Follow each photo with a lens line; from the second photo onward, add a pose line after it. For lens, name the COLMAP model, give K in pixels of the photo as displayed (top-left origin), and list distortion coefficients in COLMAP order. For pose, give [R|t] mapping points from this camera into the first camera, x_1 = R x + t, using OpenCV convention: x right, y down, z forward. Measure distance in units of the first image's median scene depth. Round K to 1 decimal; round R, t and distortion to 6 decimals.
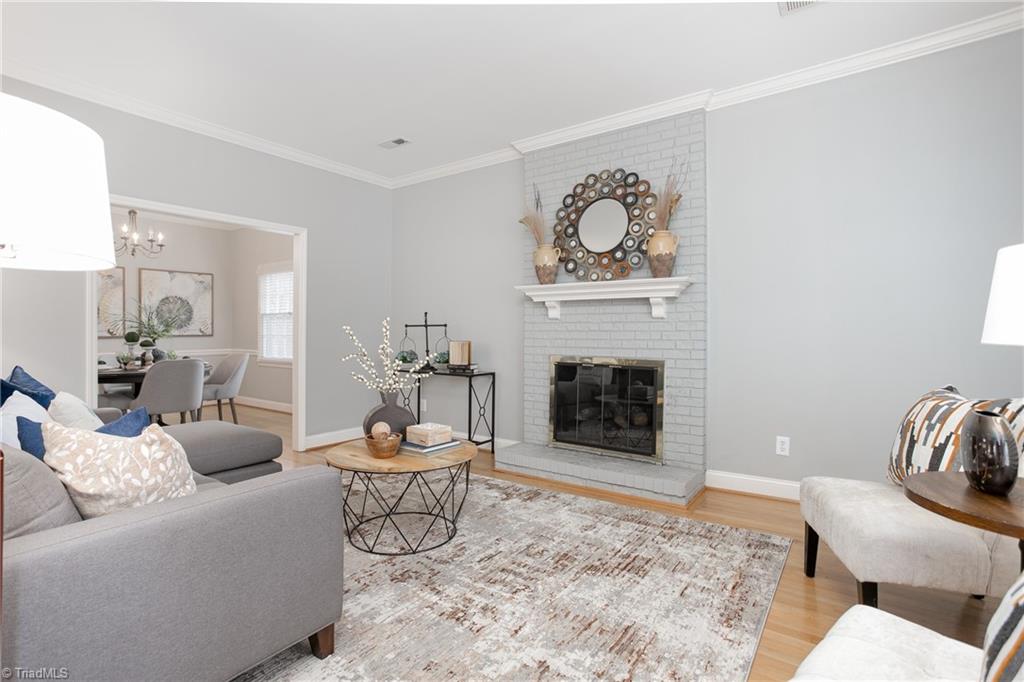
lens RADIAL K [[499.2, 0, 509.9], [0, 499.2, 337.5], [0, 0, 1]] dist [-0.059704, 0.039950]
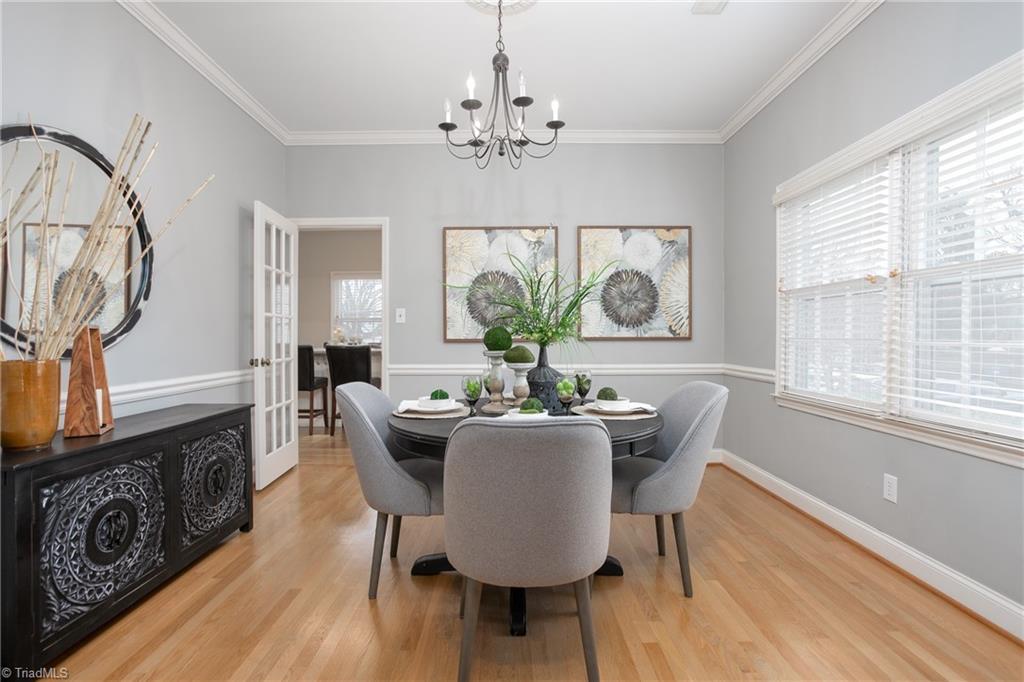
lens RADIAL K [[499.2, 0, 509.9], [0, 499.2, 337.5], [0, 0, 1]] dist [-0.059704, 0.039950]
pose [[0.580693, 0.005531, -0.814104, -0.516983], [-0.012095, 0.999925, -0.001834, -0.003573], [0.814033, 0.010911, 0.580716, 0.977219]]
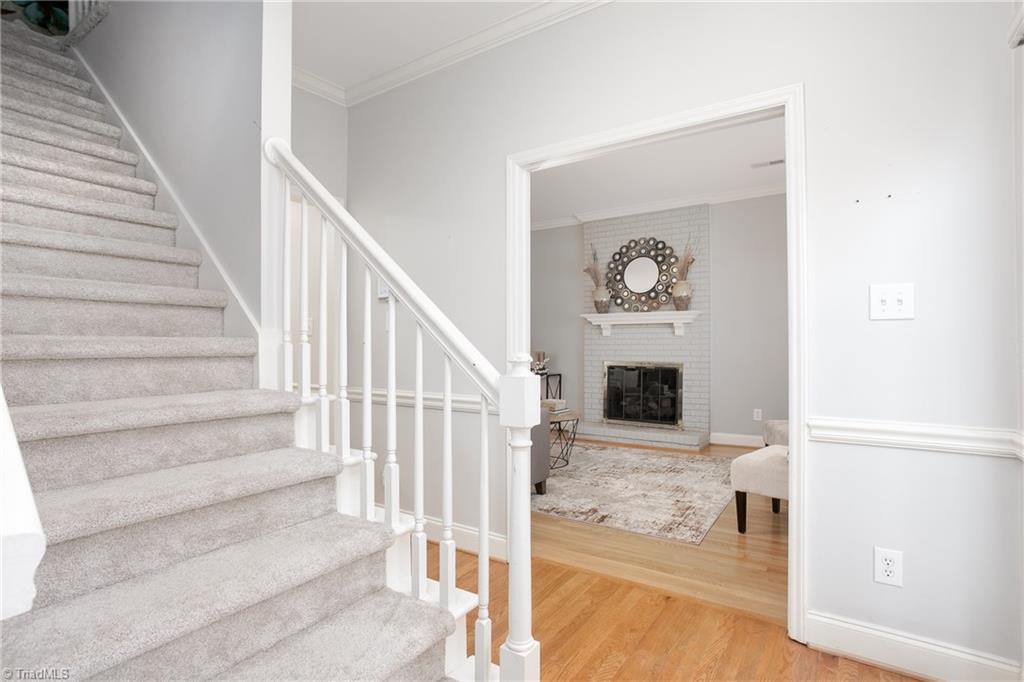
lens RADIAL K [[514.2, 0, 506.2], [0, 514.2, 347.5], [0, 0, 1]] dist [-0.063787, 0.044547]
pose [[0.999865, -0.000150, 0.016403, -0.255472], [0.000297, 0.999960, -0.008949, 0.009519], [-0.016401, 0.008952, 0.999825, -0.560446]]
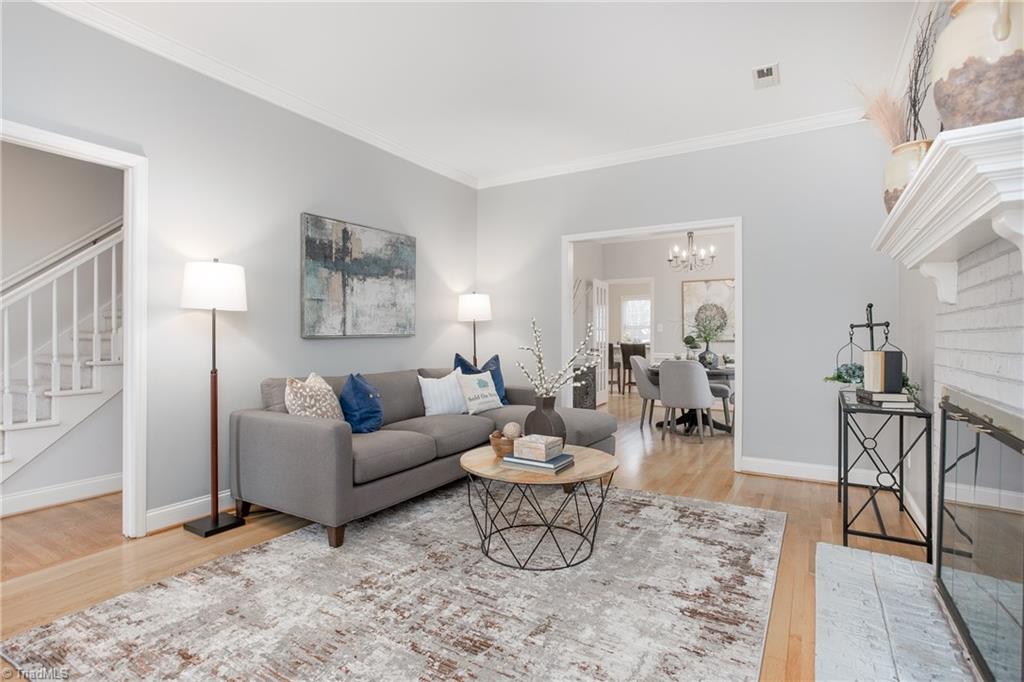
lens RADIAL K [[514.2, 0, 506.2], [0, 514.2, 347.5], [0, 0, 1]] dist [-0.063787, 0.044547]
pose [[0.068026, 0.022424, -0.997432, 0.539659], [-0.014218, 0.999668, 0.021504, -0.004332], [0.997582, 0.012719, 0.068322, 0.628386]]
